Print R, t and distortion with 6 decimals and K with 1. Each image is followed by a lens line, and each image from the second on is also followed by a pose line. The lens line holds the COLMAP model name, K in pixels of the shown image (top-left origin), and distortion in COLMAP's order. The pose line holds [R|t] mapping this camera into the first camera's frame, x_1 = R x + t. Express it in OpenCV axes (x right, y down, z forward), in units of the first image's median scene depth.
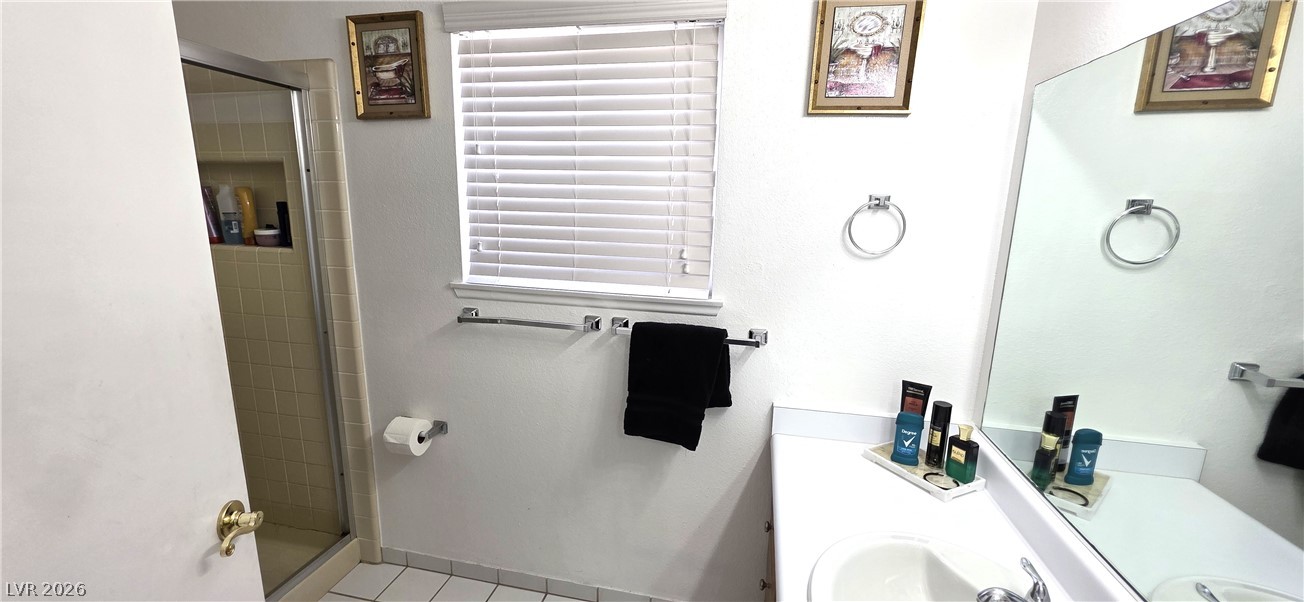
lens RADIAL K [[521.0, 0, 647.4], [0, 521.0, 309.7], [0, 0, 1]] dist [0.003117, -0.000856]
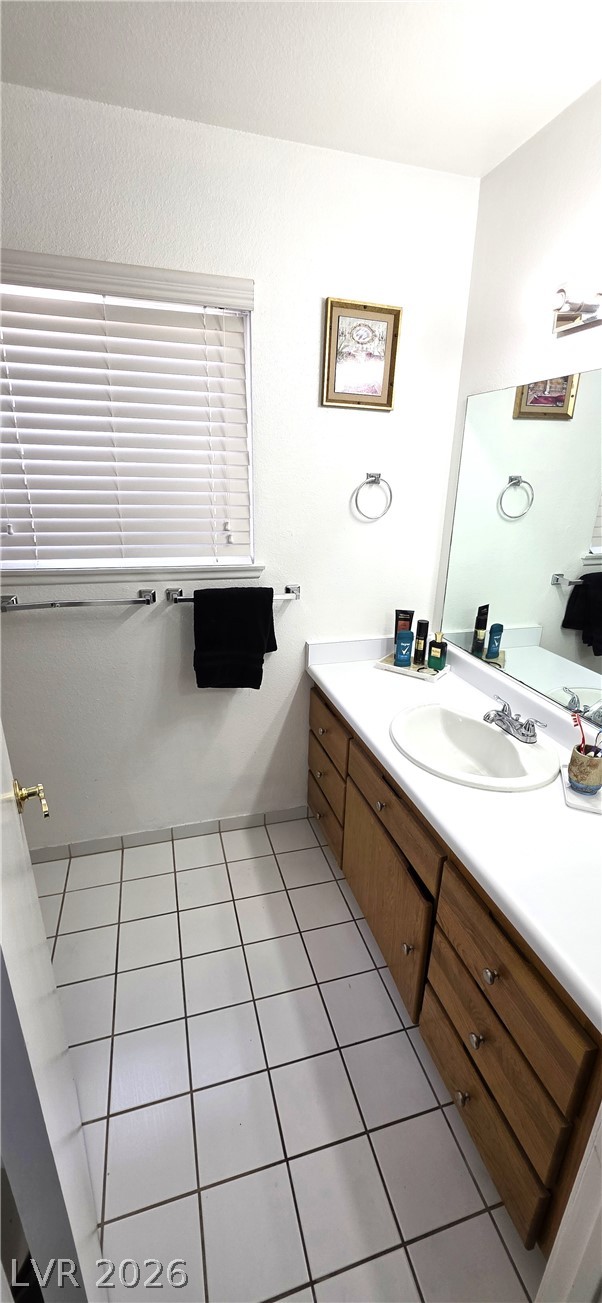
lens RADIAL K [[520.6, 0, 310.8], [0, 520.6, 661.4], [0, 0, 1]] dist [0.003117, -0.000856]
pose [[0.872414, -0.172169, 0.457441, -0.382179], [0.096487, 0.978154, 0.184135, -0.009512], [-0.479150, -0.116505, 0.869967, -0.133626]]
